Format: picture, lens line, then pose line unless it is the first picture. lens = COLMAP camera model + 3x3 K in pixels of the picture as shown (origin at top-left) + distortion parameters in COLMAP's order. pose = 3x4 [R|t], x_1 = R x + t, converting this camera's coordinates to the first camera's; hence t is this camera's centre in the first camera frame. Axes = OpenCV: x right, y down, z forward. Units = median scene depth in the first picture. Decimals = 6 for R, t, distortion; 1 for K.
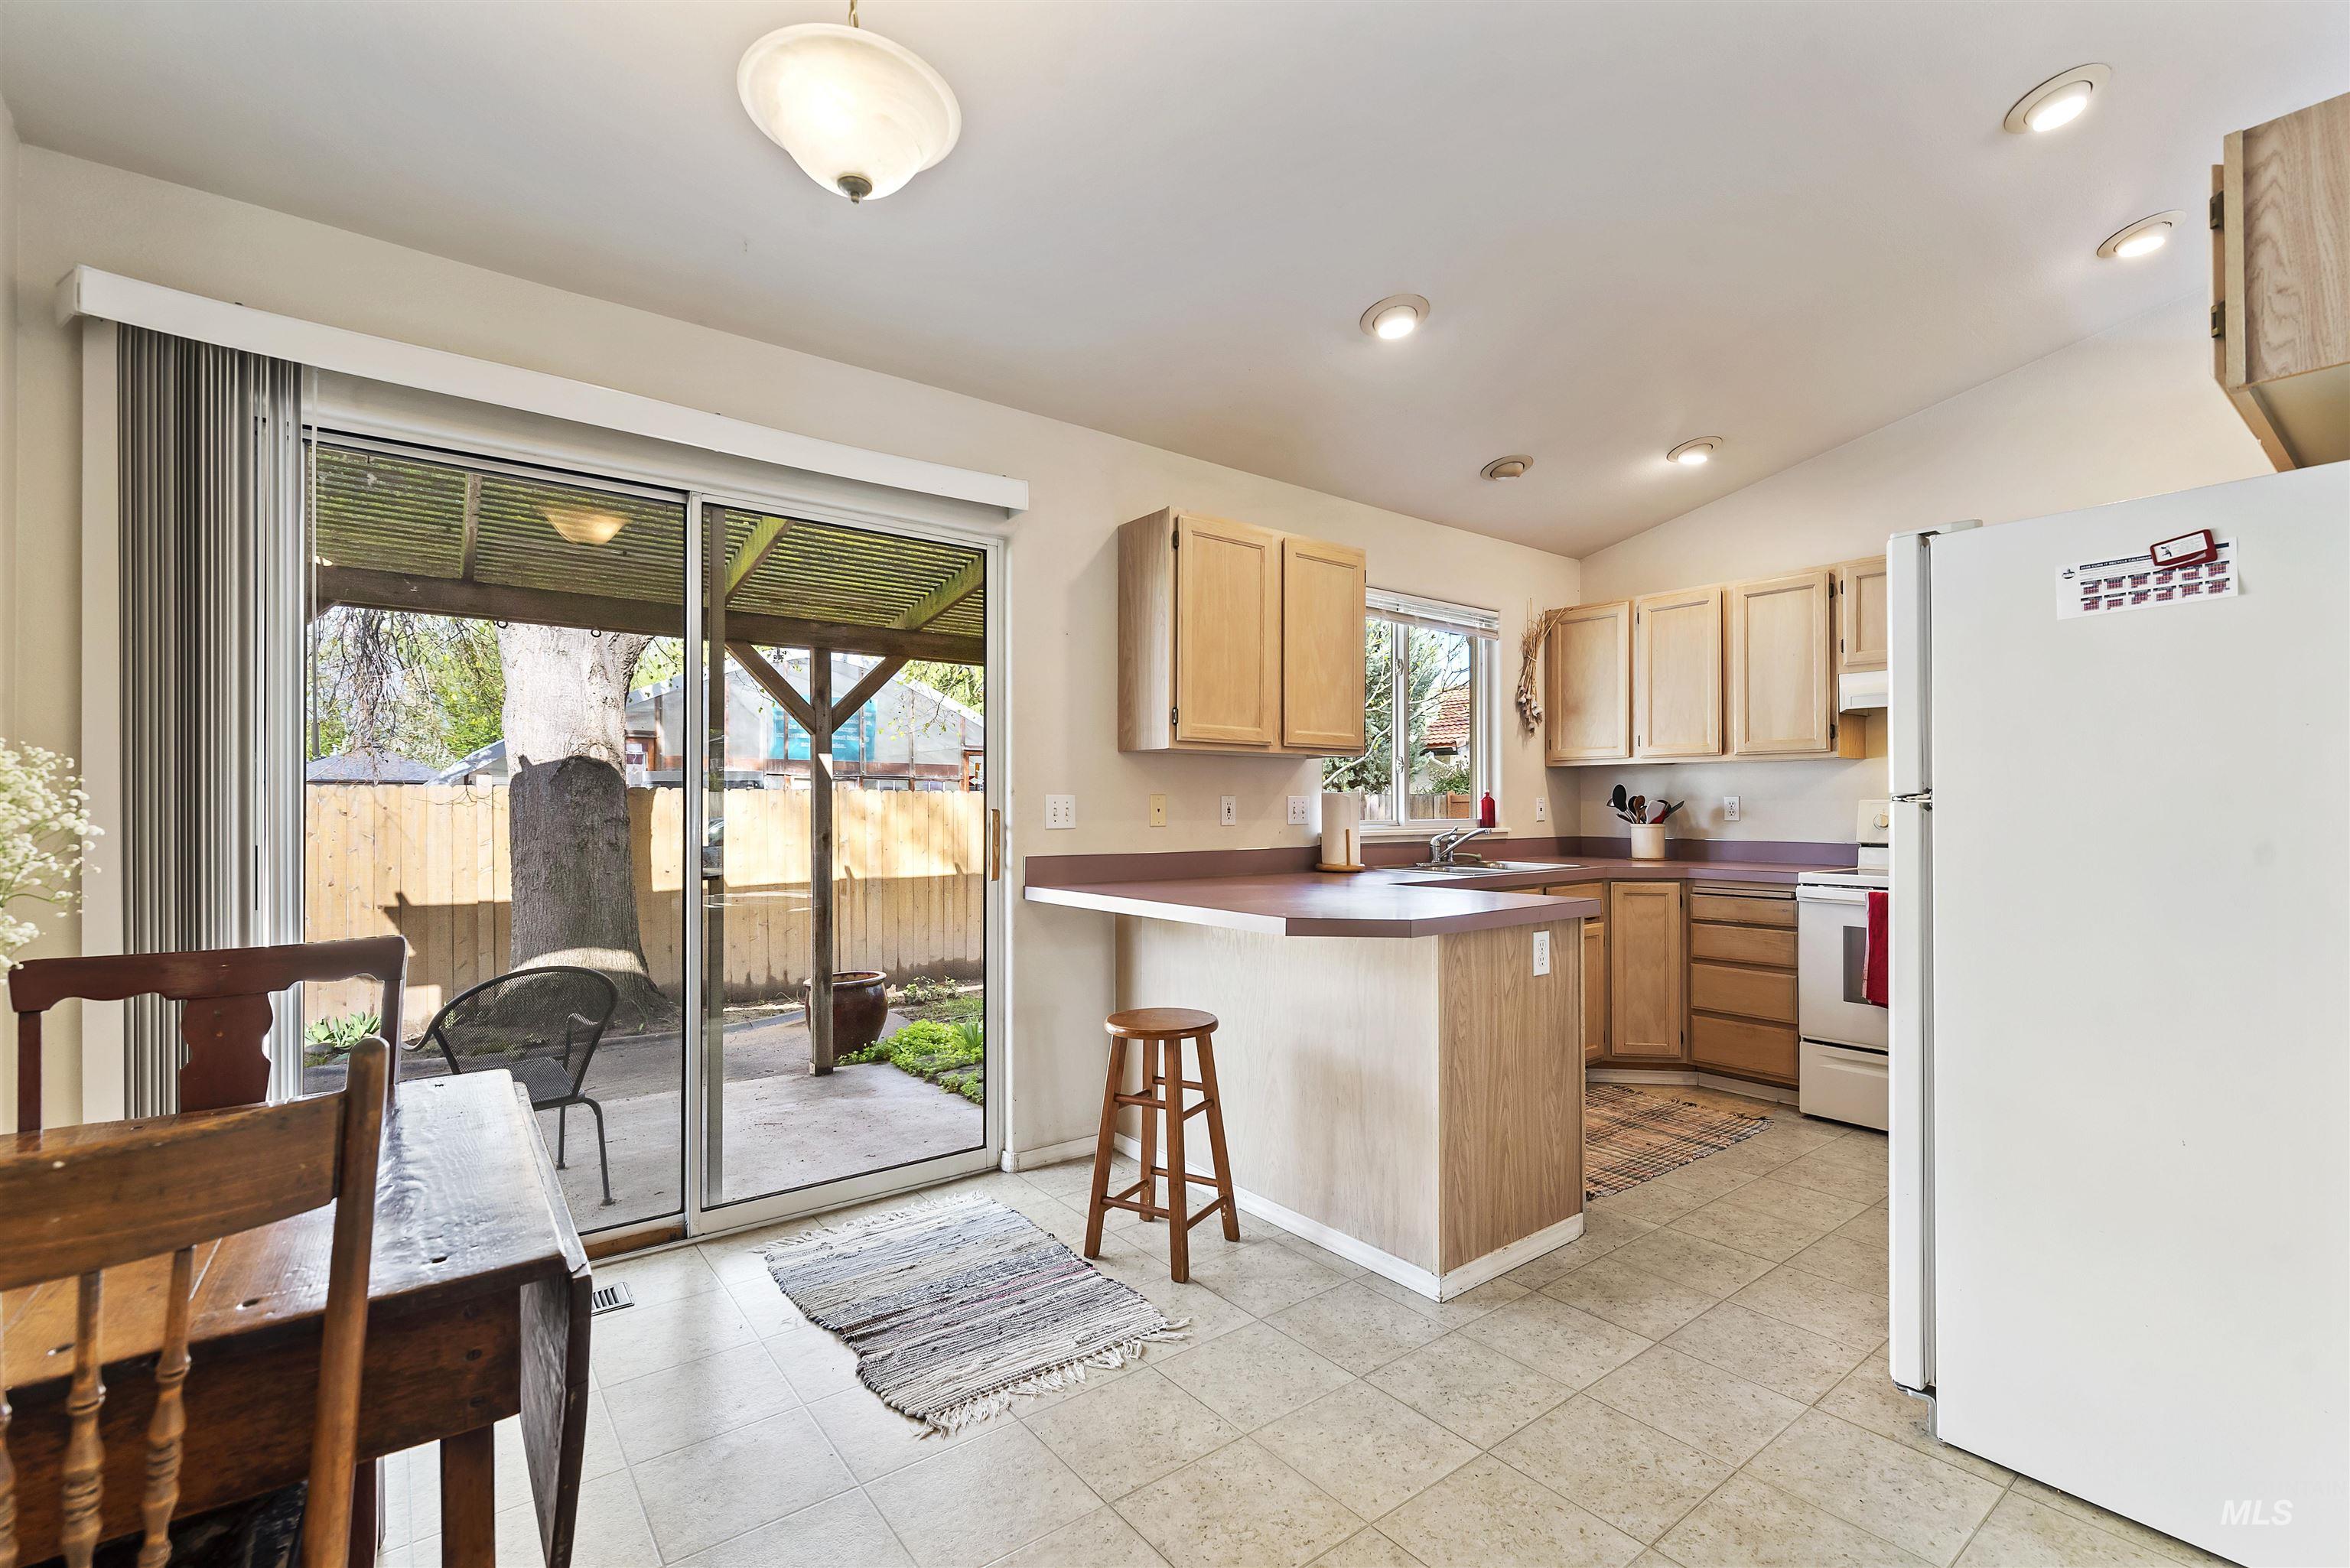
lens RADIAL K [[1024.7, 0, 1191.6], [0, 1024.7, 799.1], [0, 0, 1]] dist [-0.000802, 0.000013]
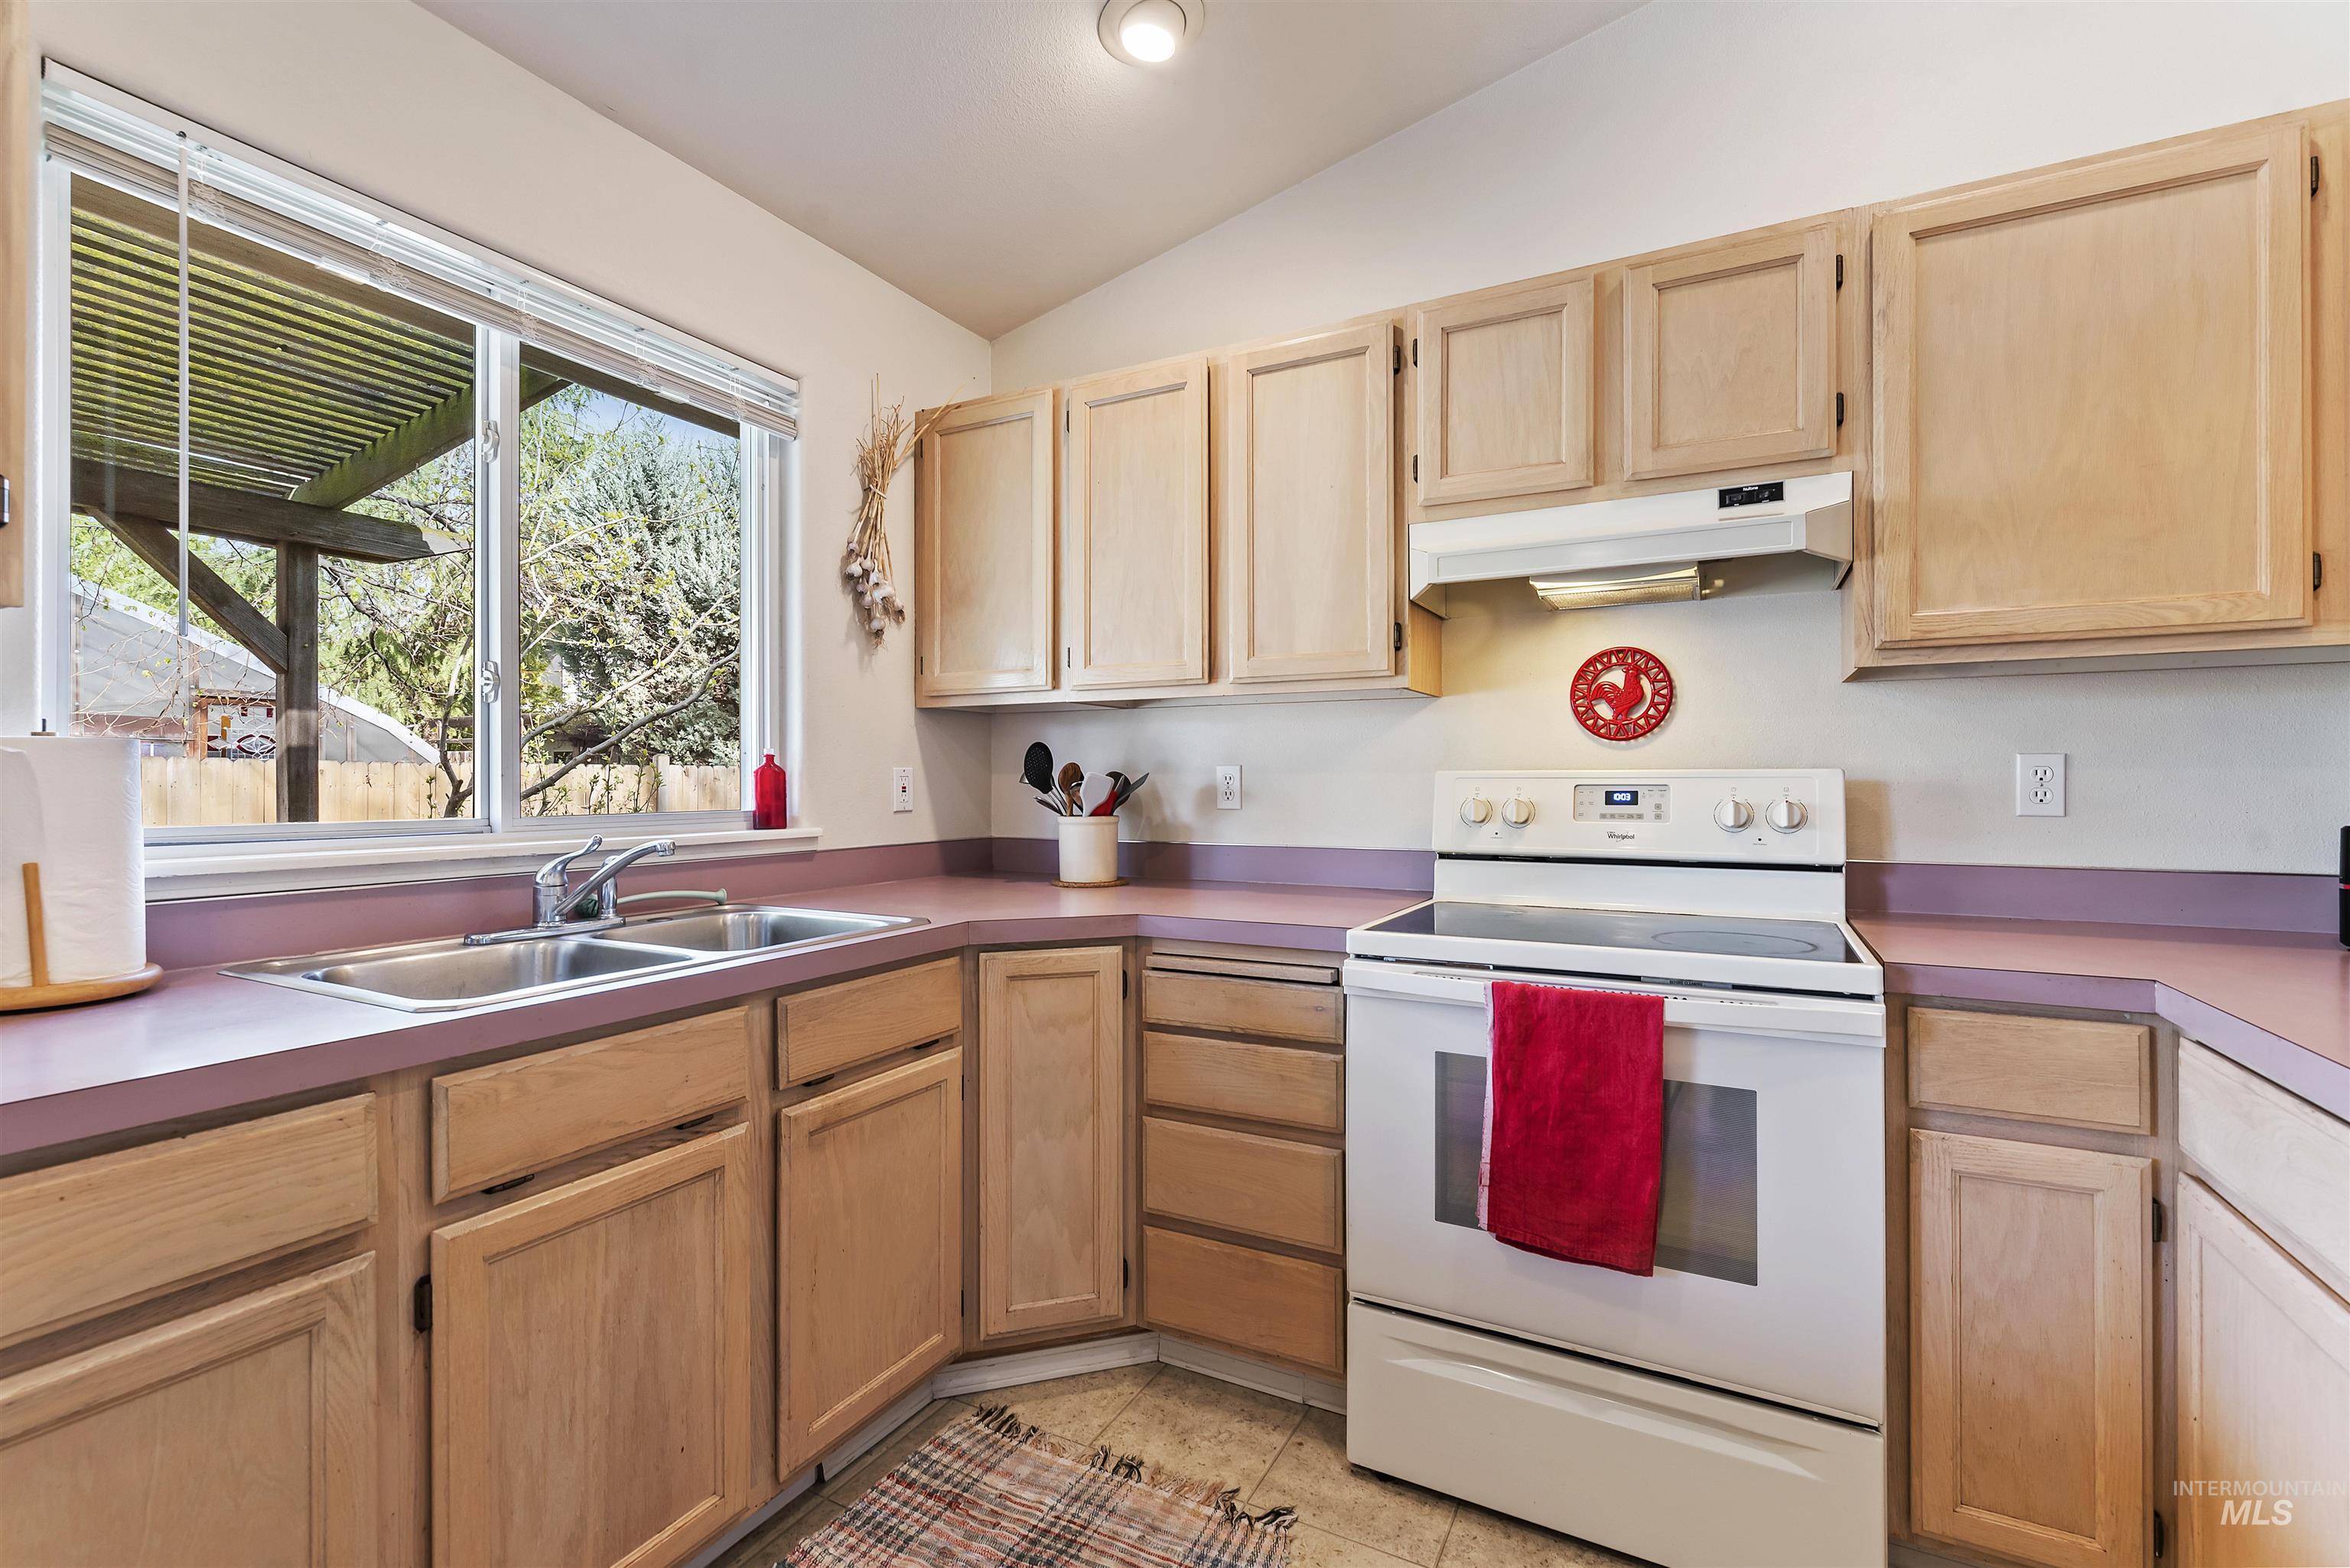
lens RADIAL K [[1023.1, 0, 1186.0], [0, 1023.1, 782.7], [0, 0, 1]] dist [-0.001413, -0.000258]
pose [[0.913053, -0.000629, 0.407840, 0.299114], [-0.002405, 0.999973, 0.006926, 0.003308], [-0.407834, -0.007305, 0.913027, 0.537365]]
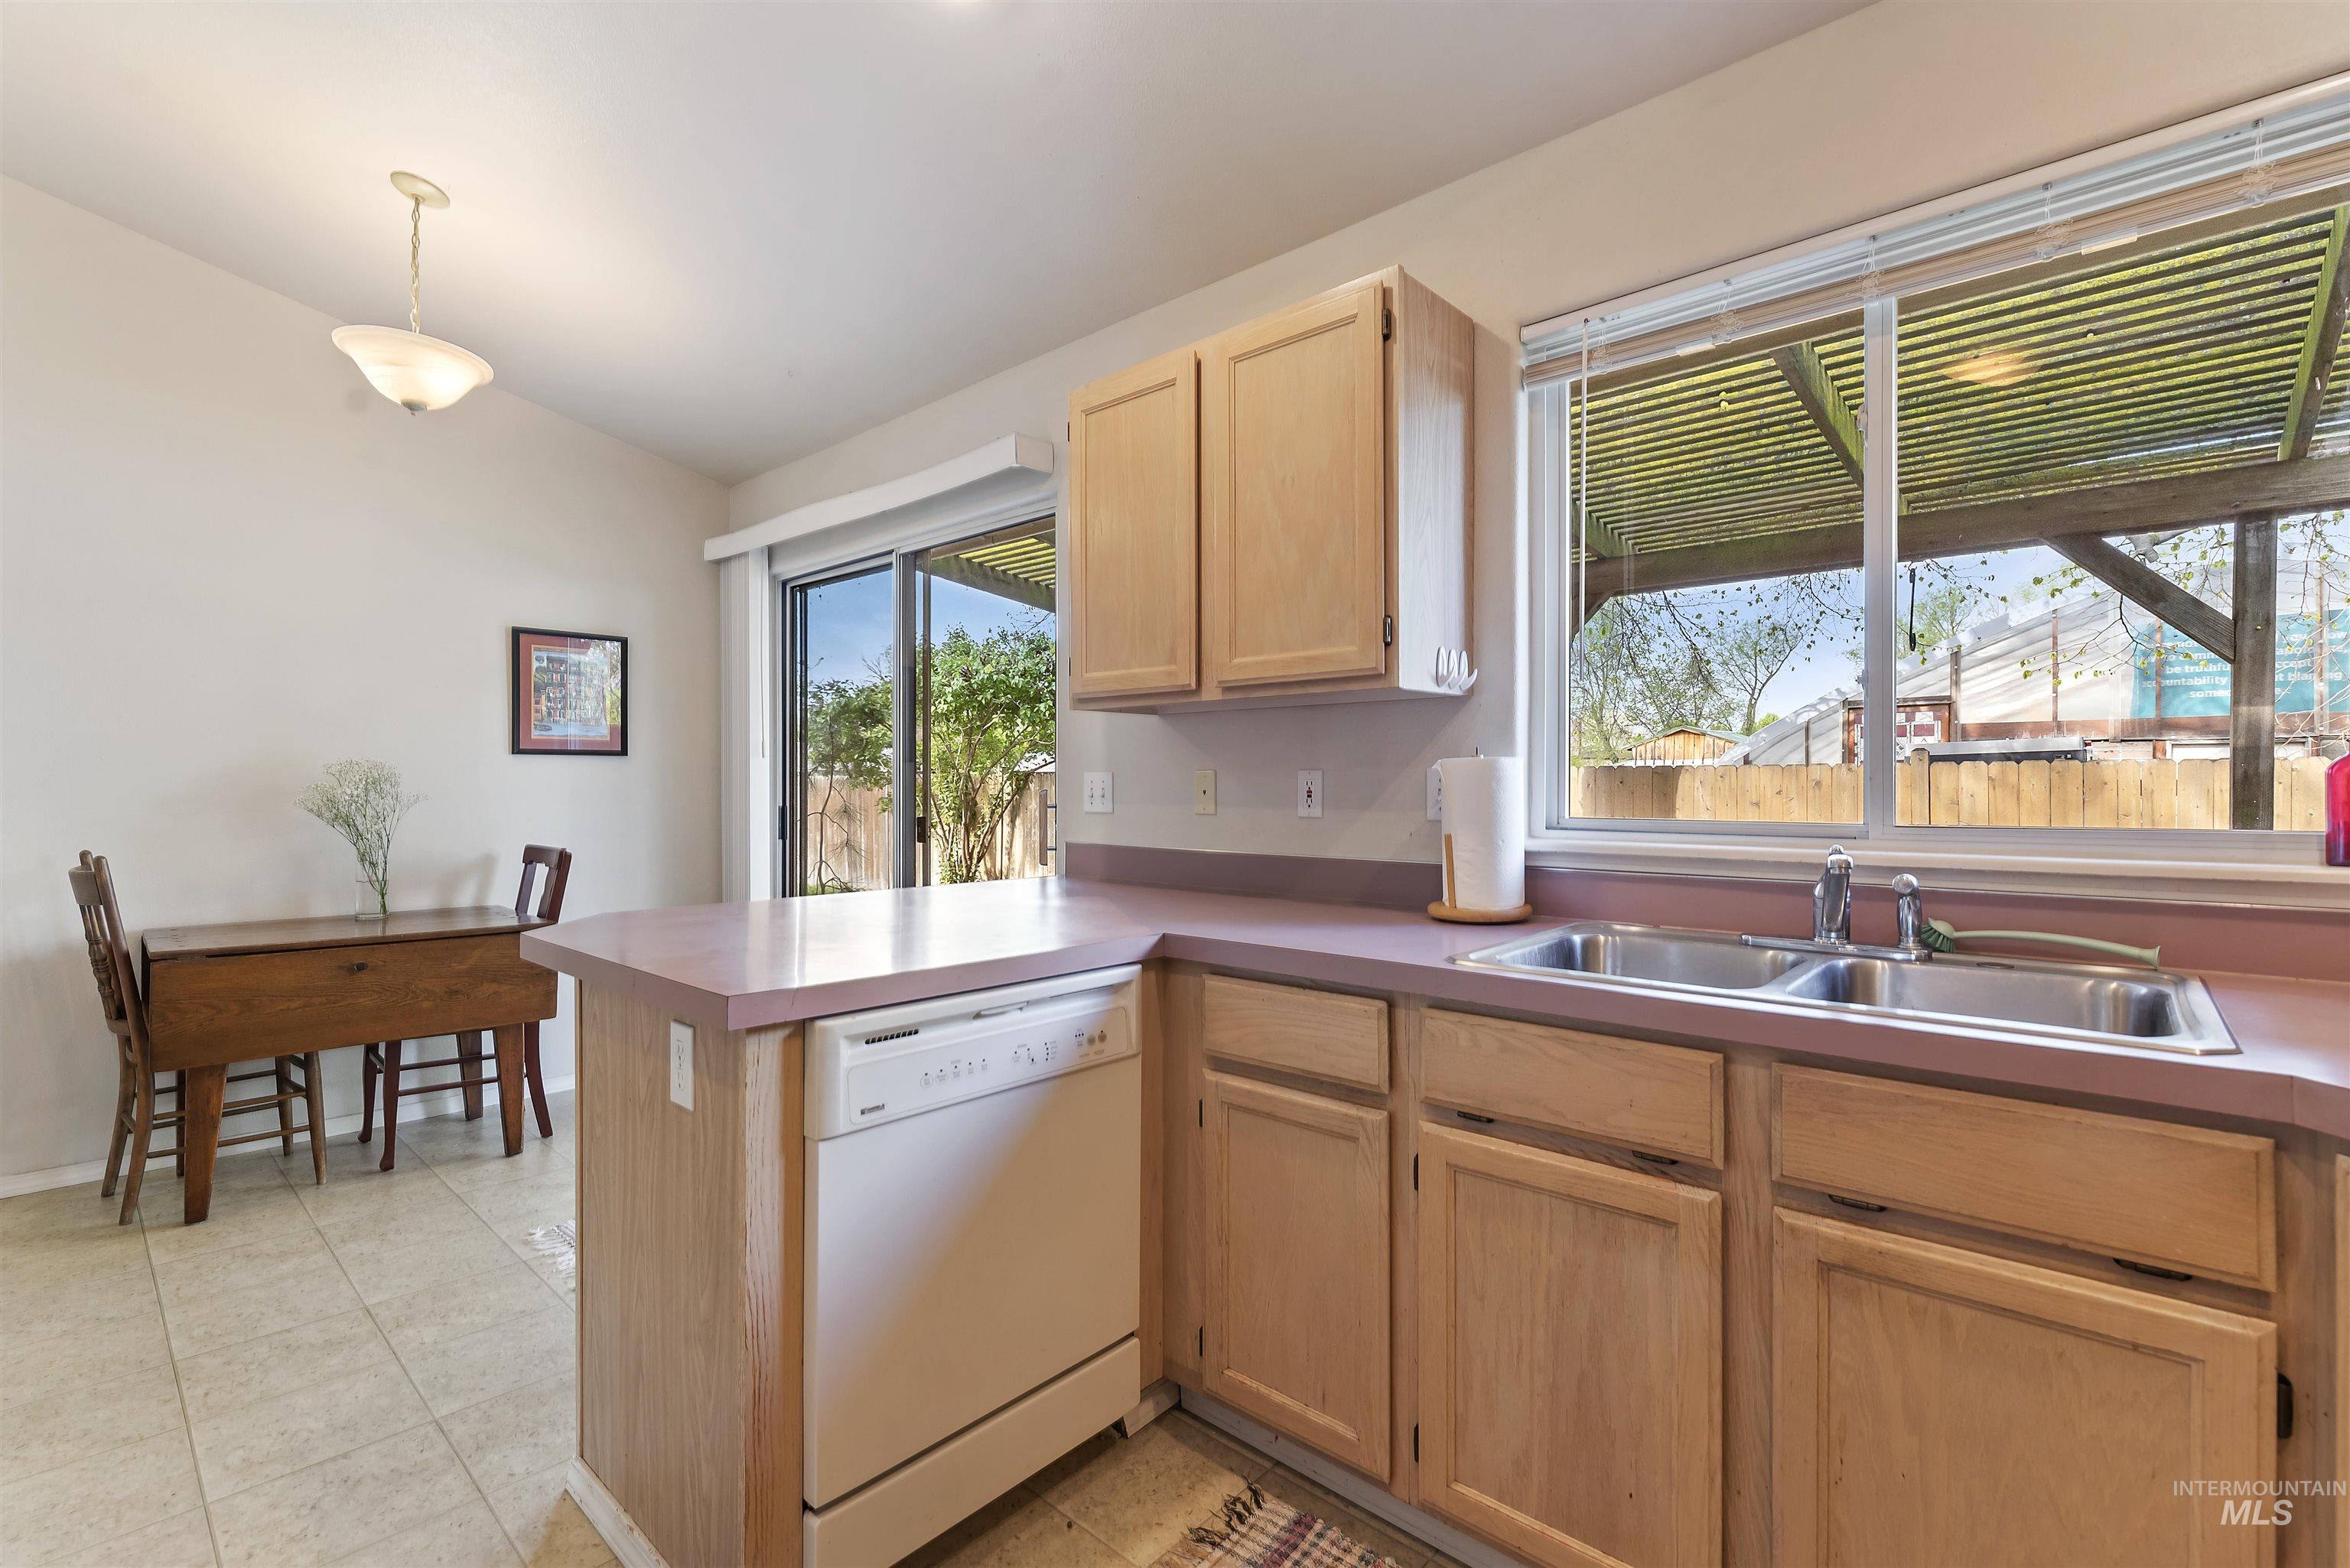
lens RADIAL K [[1023.1, 0, 1186.0], [0, 1023.1, 782.7], [0, 0, 1]] dist [-0.001413, -0.000258]
pose [[0.174372, -0.002543, -0.984677, 0.551782], [0.007714, 0.999970, -0.001216, 0.004081], [0.984650, -0.007384, 0.174387, 0.707648]]
